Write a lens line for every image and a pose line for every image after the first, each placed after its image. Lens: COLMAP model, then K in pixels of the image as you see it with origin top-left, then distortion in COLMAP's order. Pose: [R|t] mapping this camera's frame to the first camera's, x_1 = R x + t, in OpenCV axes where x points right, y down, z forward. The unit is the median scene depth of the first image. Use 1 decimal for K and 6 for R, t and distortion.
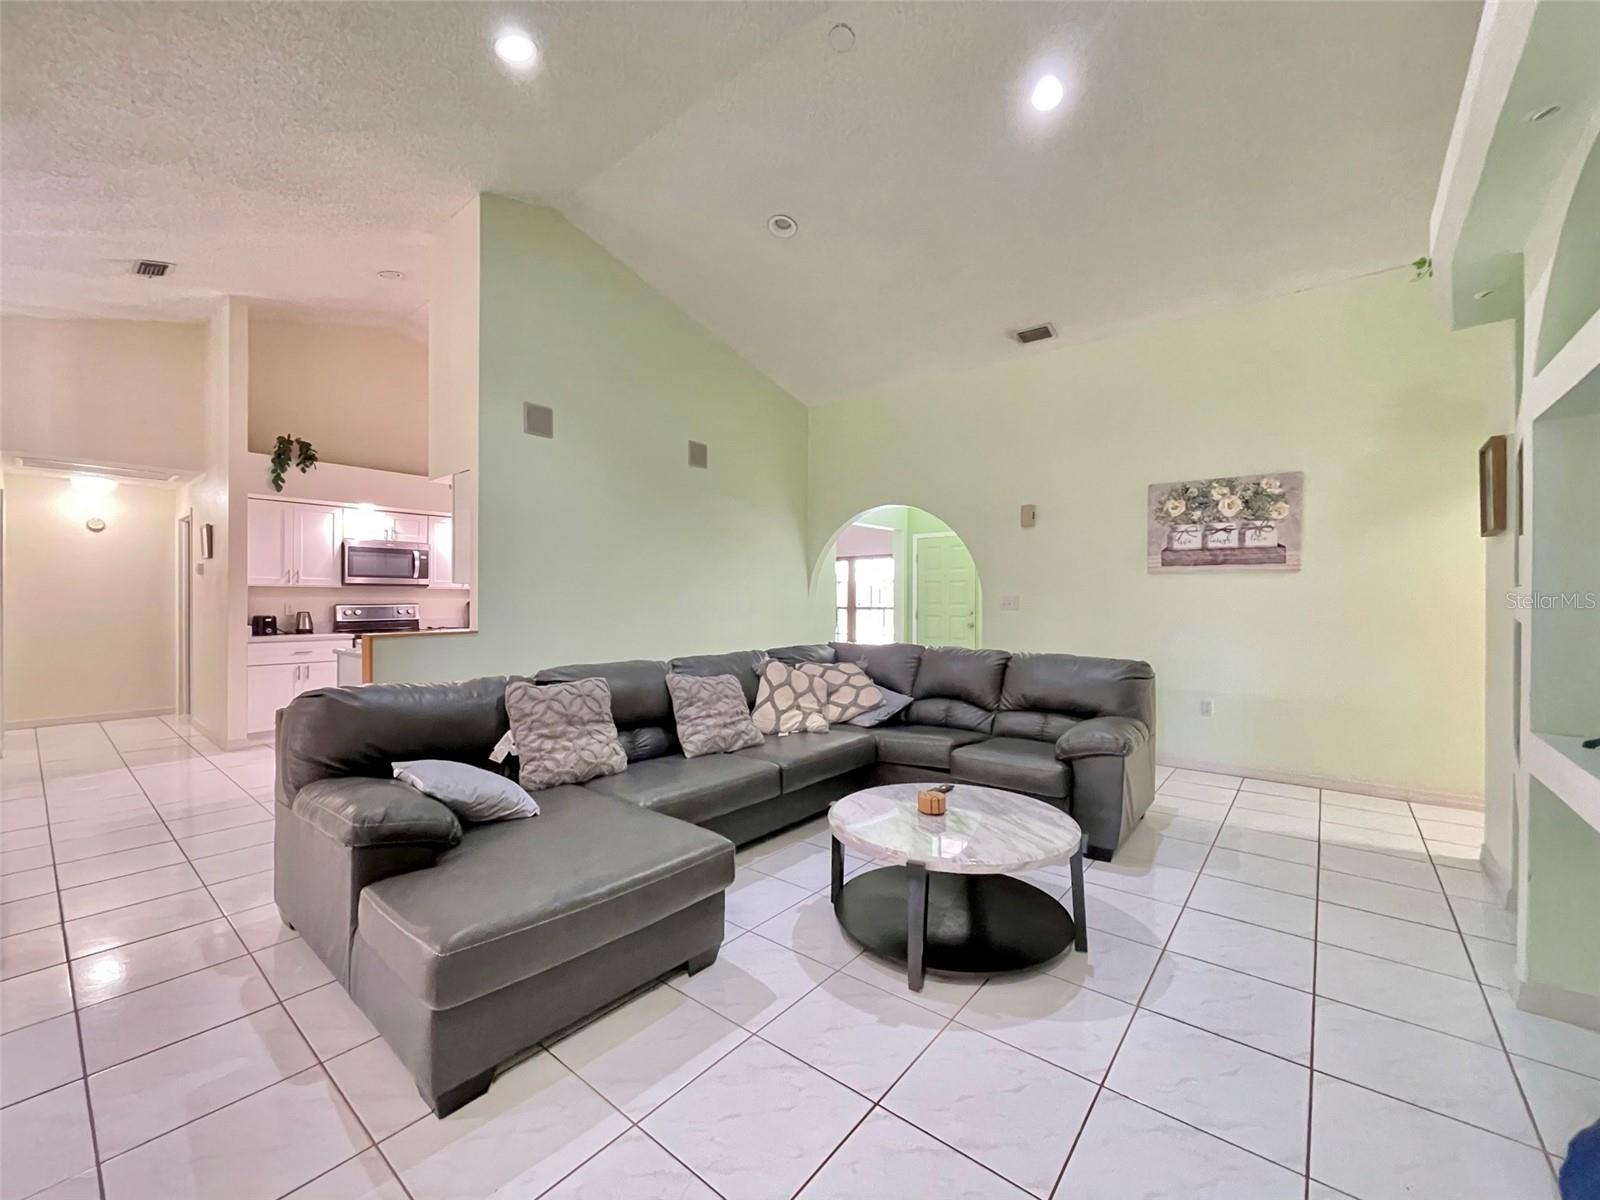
lens RADIAL K [[648.3, 0, 797.2], [0, 648.3, 597.1], [0, 0, 1]] dist [-0.009235, -0.000098]
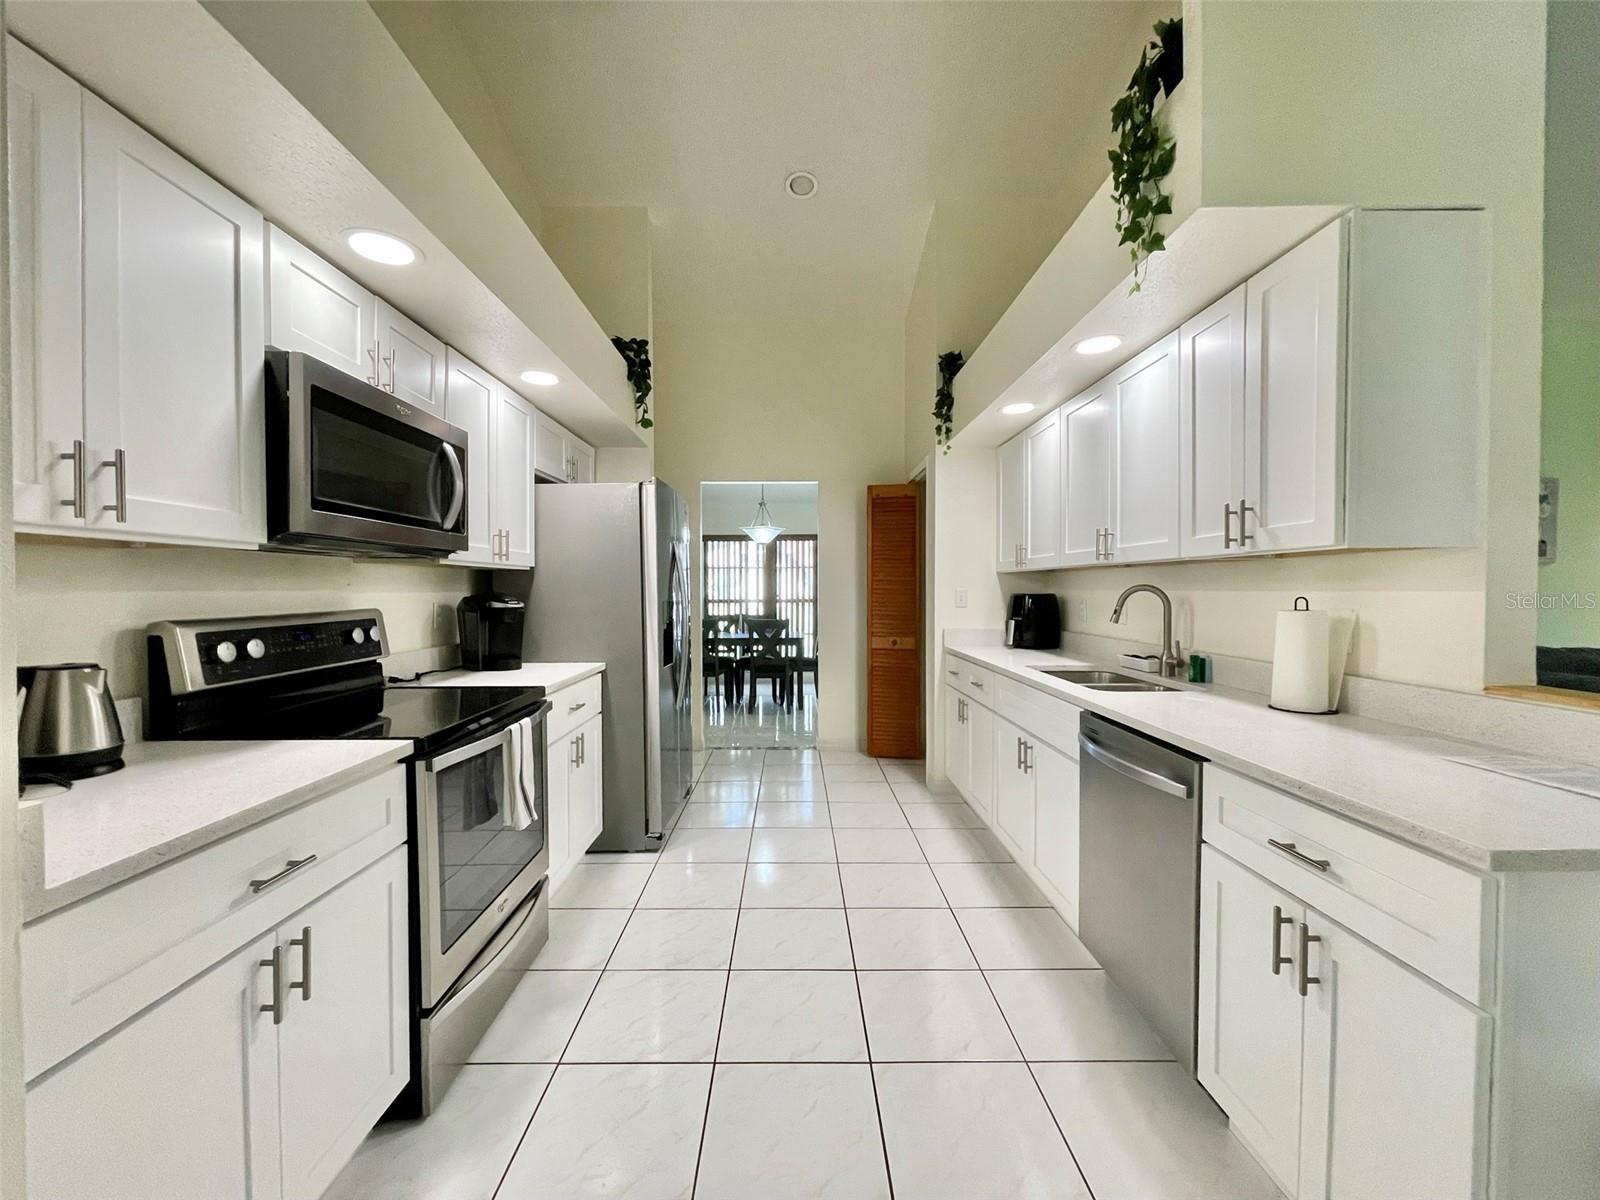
lens RADIAL K [[644.0, 0, 795.3], [0, 644.0, 603.4], [0, 0, 1]] dist [0.001934, -0.003359]
pose [[0.763547, -0.022153, 0.645373, -0.712044], [0.010014, 0.999697, 0.022468, 0.001179], [-0.645675, -0.010693, 0.763537, 0.690814]]
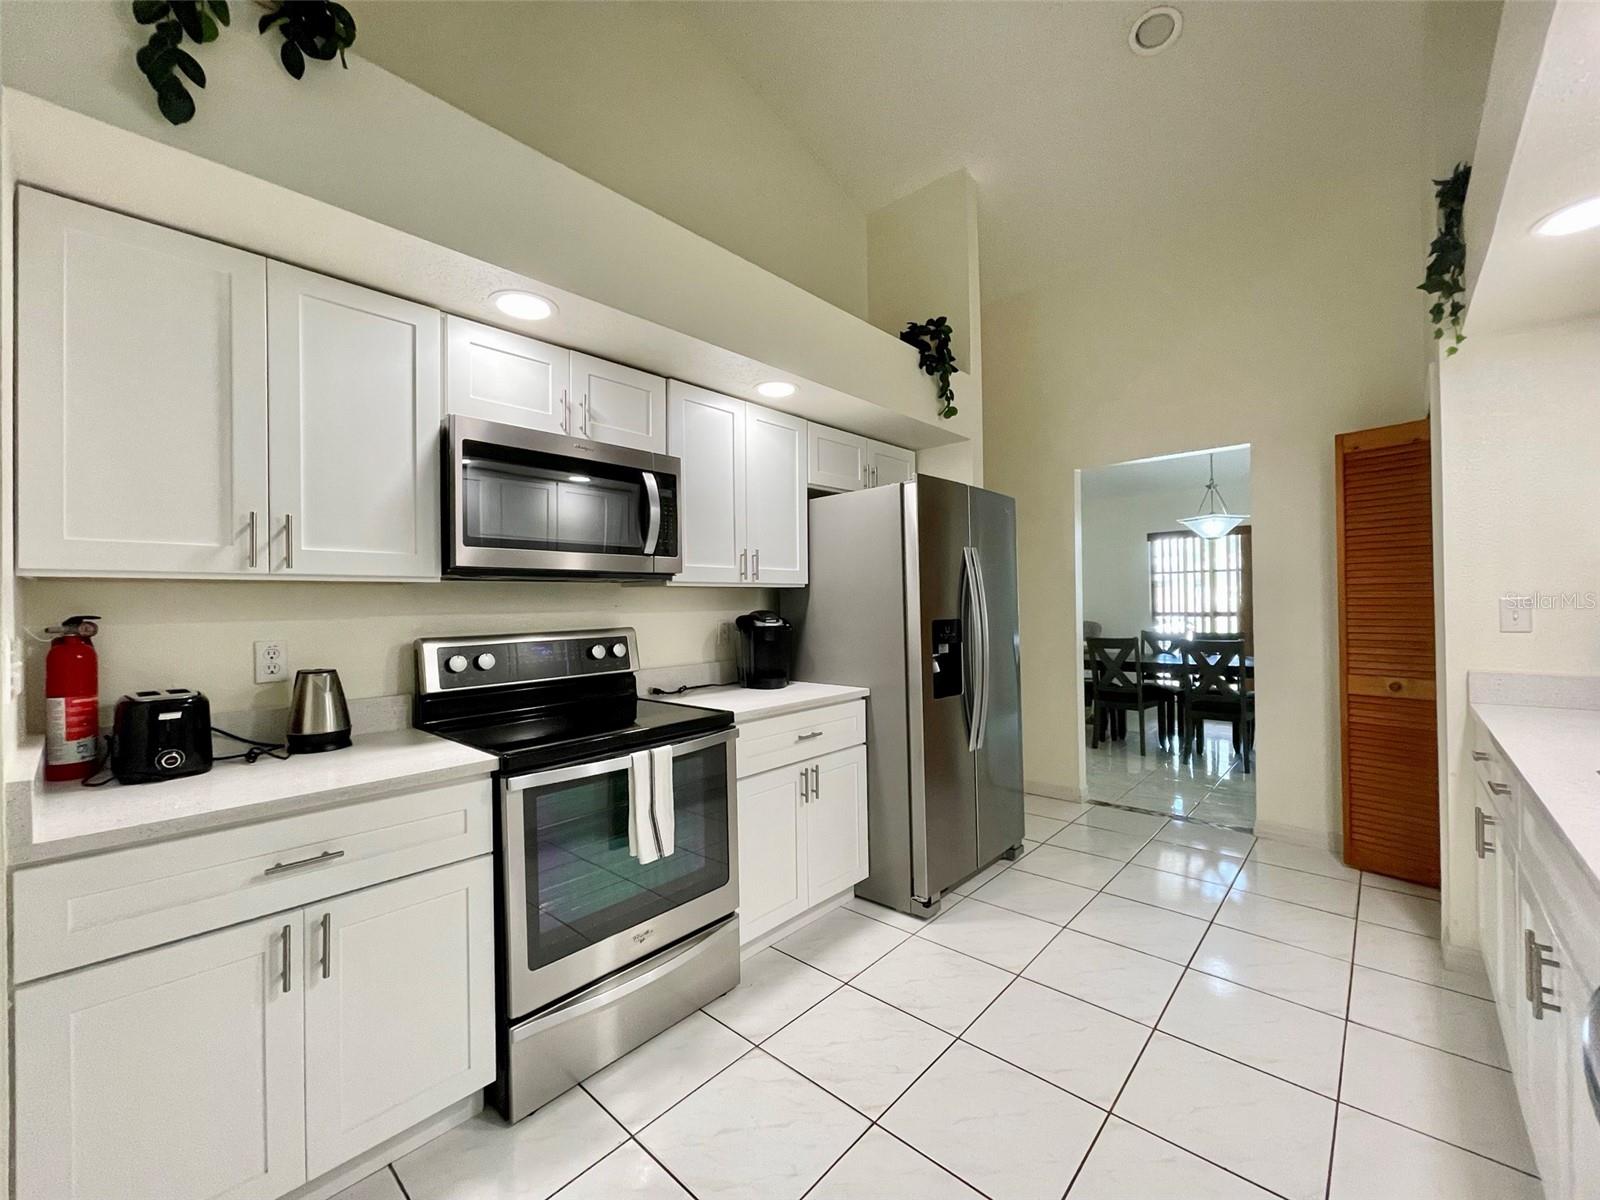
lens RADIAL K [[644.0, 0, 795.3], [0, 644.0, 603.4], [0, 0, 1]] dist [0.001934, -0.003359]
pose [[0.998565, -0.022741, -0.048483, -0.533420], [0.022439, 0.999725, -0.006766, -0.000216], [0.048623, 0.005668, 0.998801, 0.717471]]
